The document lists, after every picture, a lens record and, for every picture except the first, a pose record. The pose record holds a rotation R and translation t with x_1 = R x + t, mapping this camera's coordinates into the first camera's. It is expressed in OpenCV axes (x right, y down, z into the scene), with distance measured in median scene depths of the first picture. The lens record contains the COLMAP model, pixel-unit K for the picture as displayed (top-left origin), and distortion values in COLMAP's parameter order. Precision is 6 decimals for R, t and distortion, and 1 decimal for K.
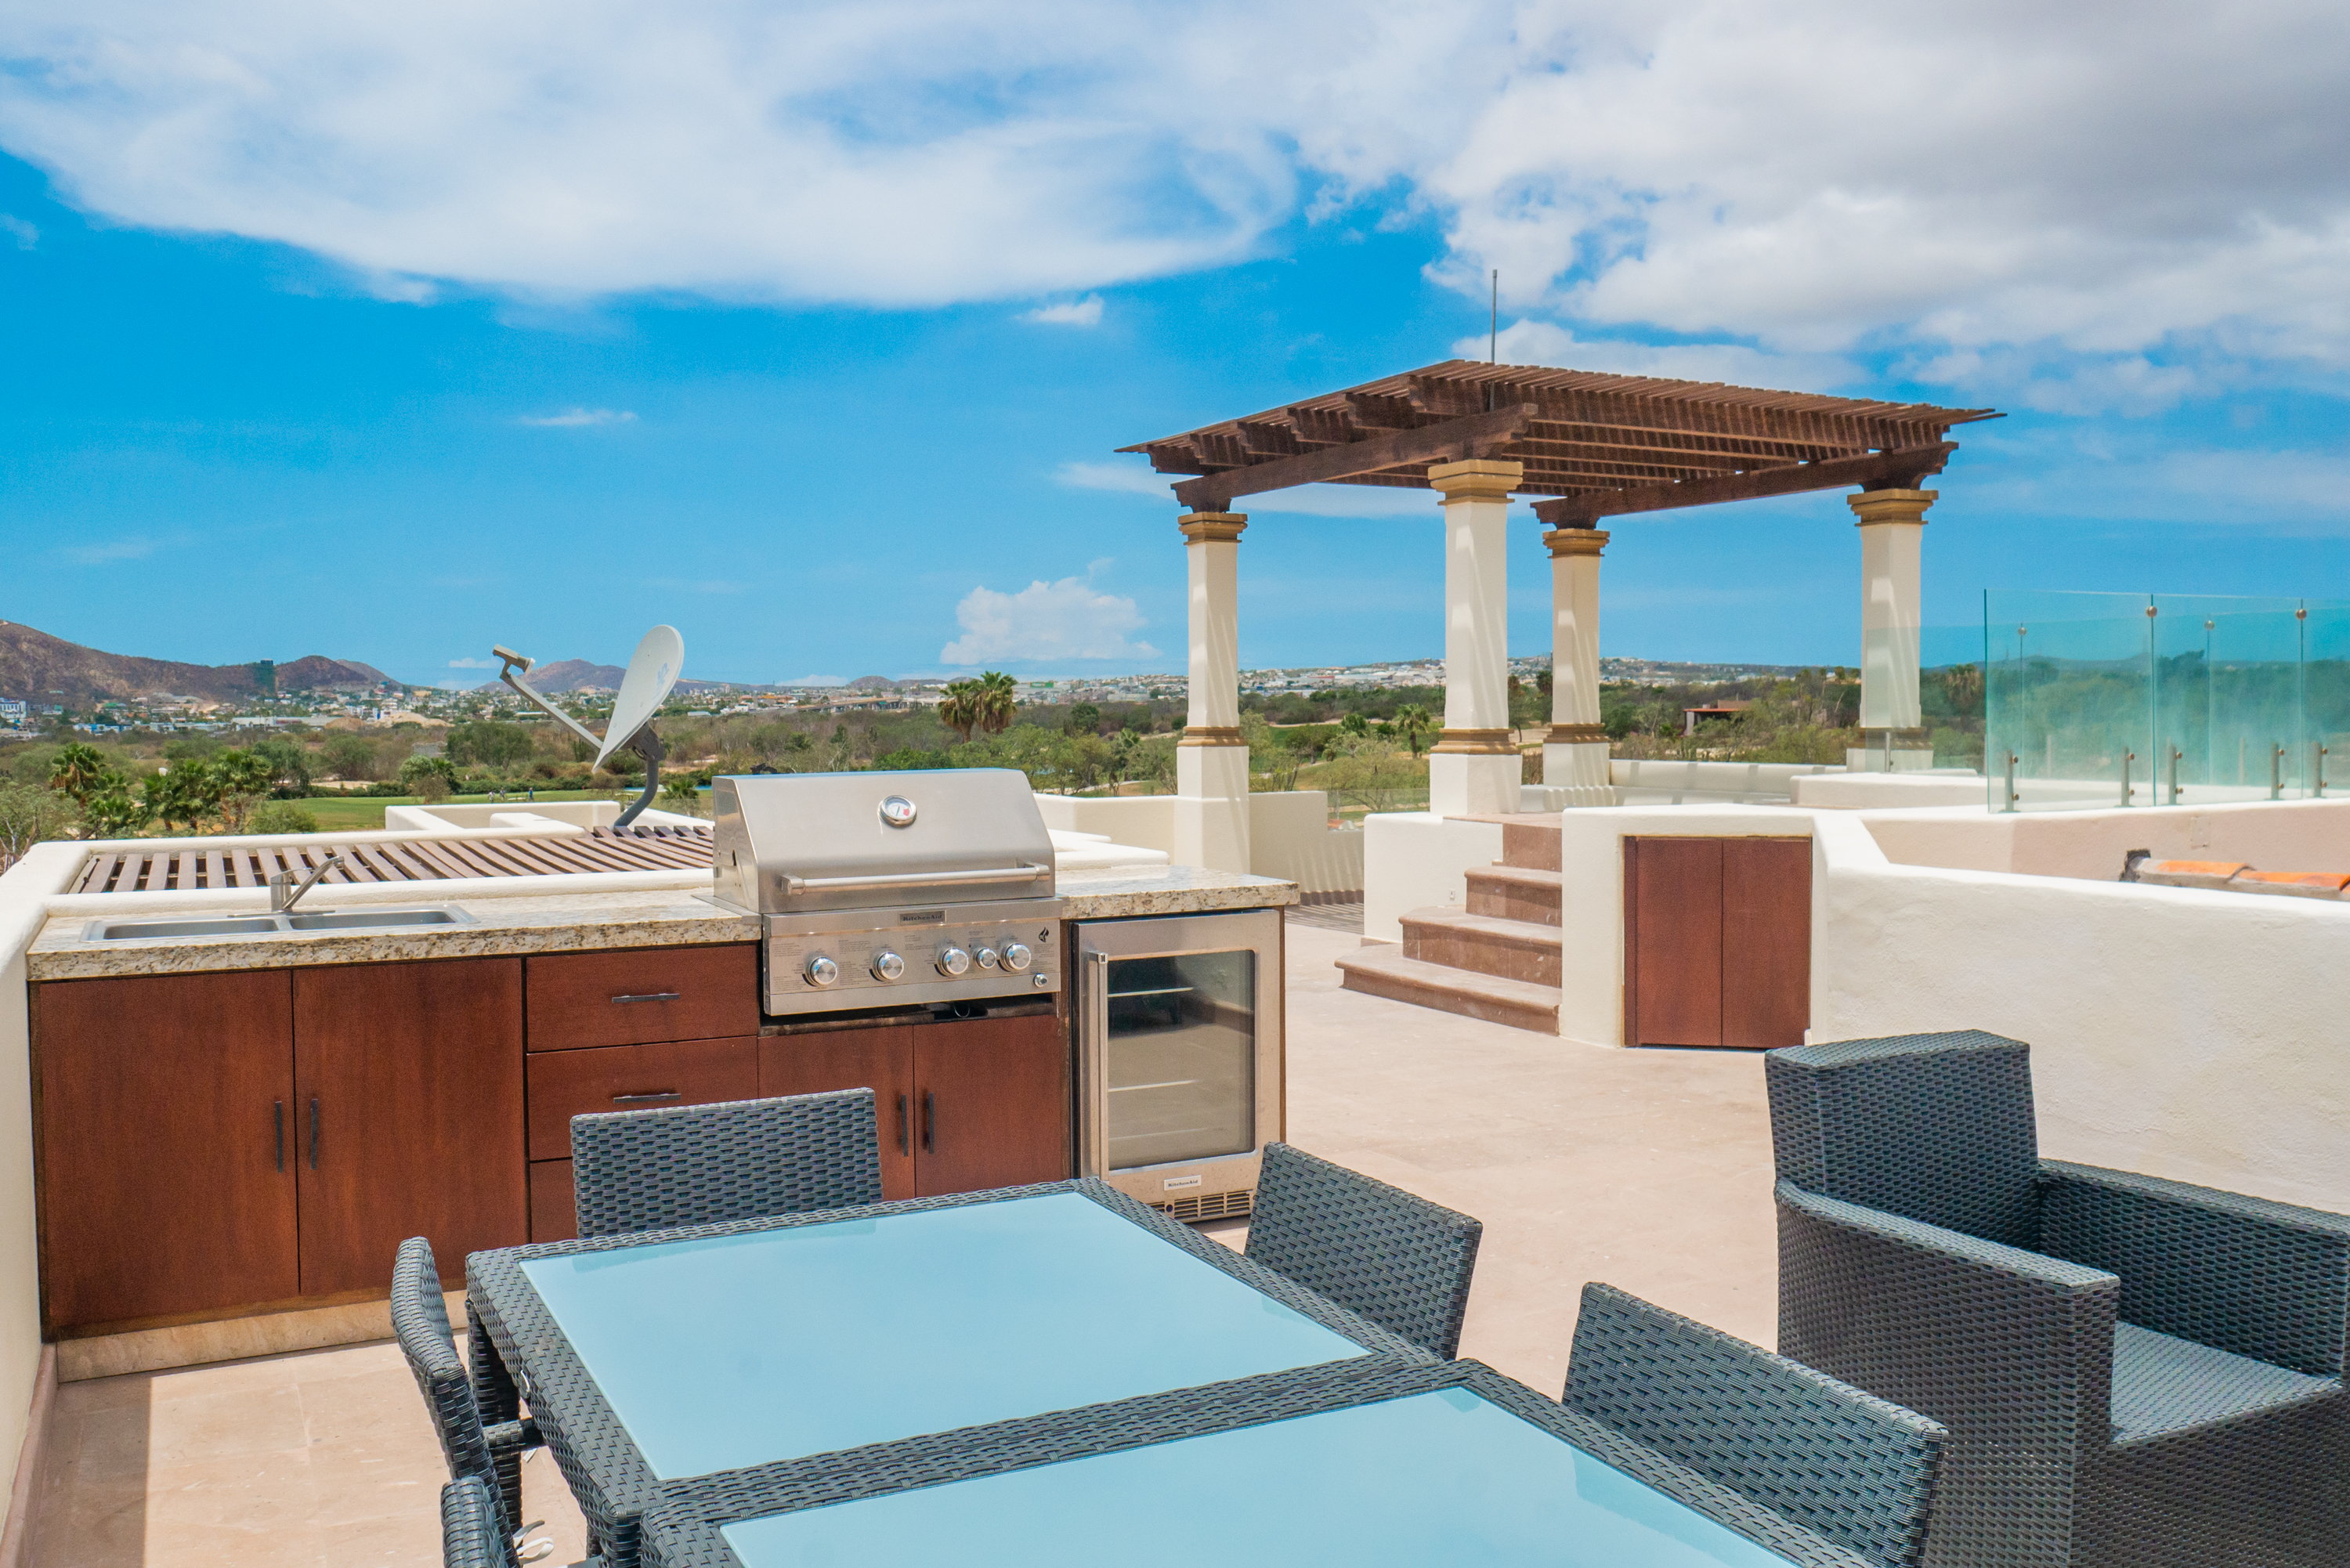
lens RADIAL K [[1971.1, 0, 1175.0], [0, 1971.1, 784.0], [0, 0, 1]] dist [-0.025513, 0.007264]
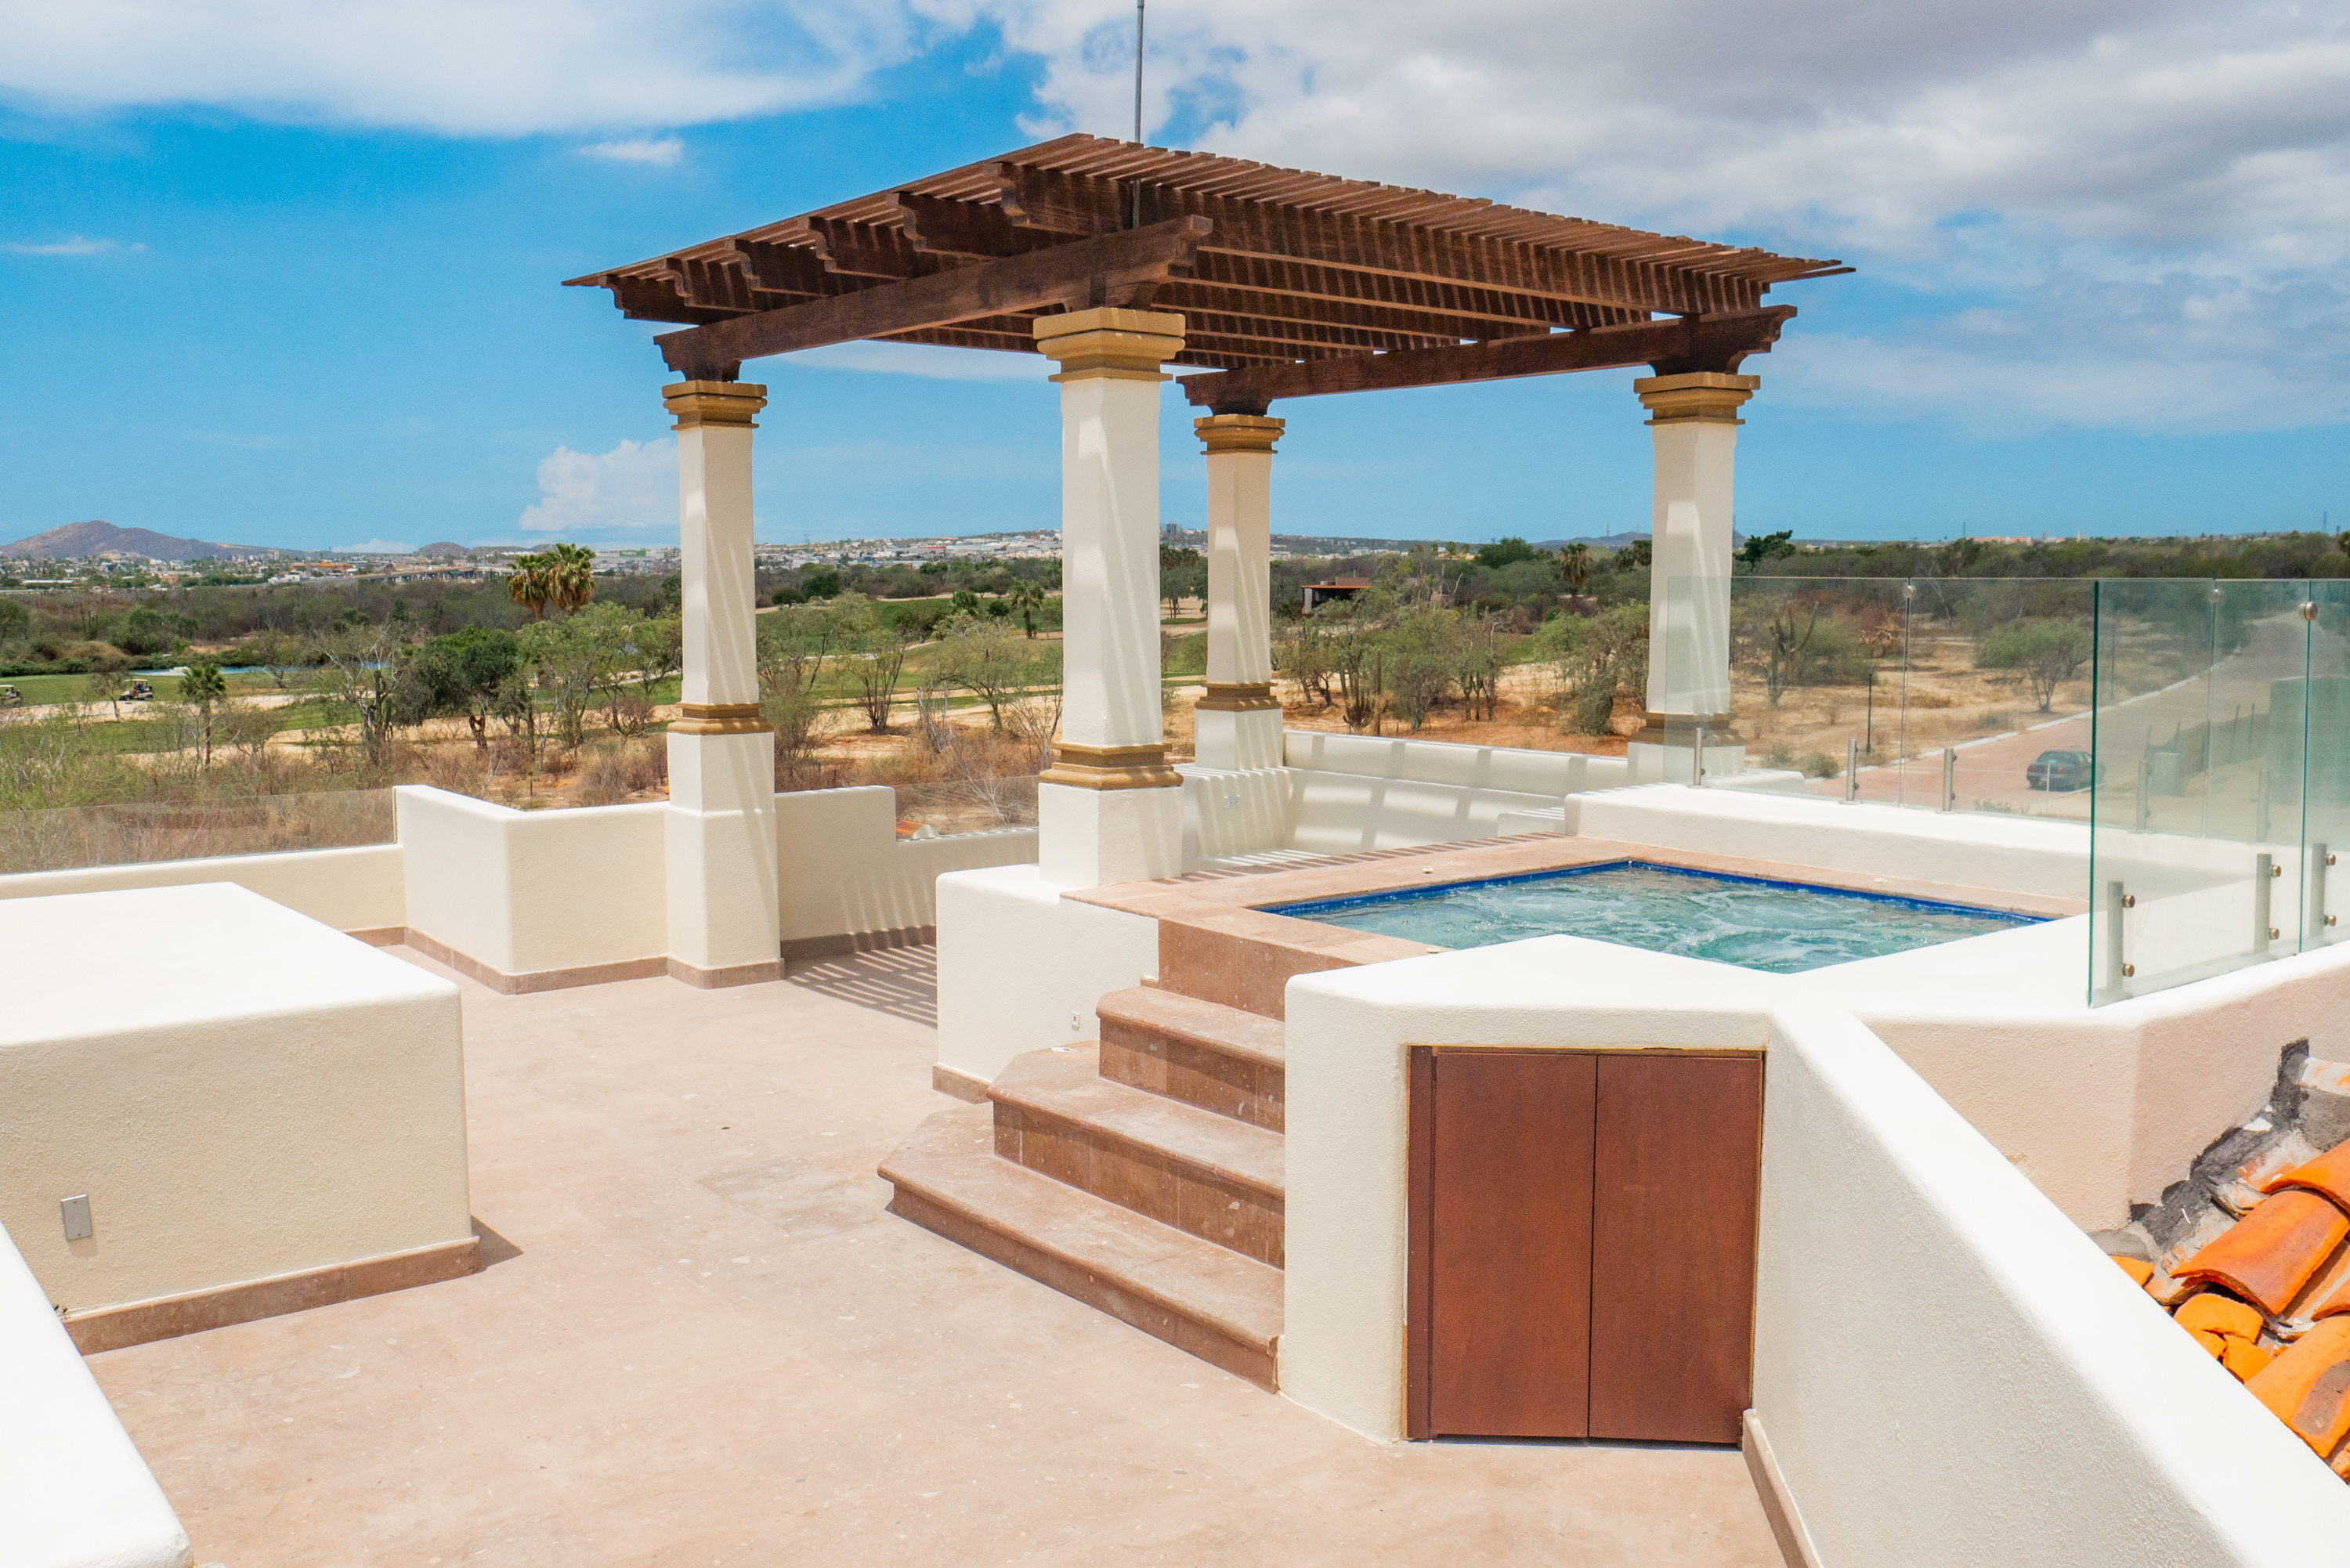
lens RADIAL K [[1971.1, 0, 1175.0], [0, 1971.1, 784.0], [0, 0, 1]] dist [-0.025513, 0.007264]
pose [[0.981212, -0.014224, 0.192409, 0.042792], [0.001101, 0.997675, 0.068141, -0.047836], [-0.192931, -0.066649, 0.978946, 0.315005]]
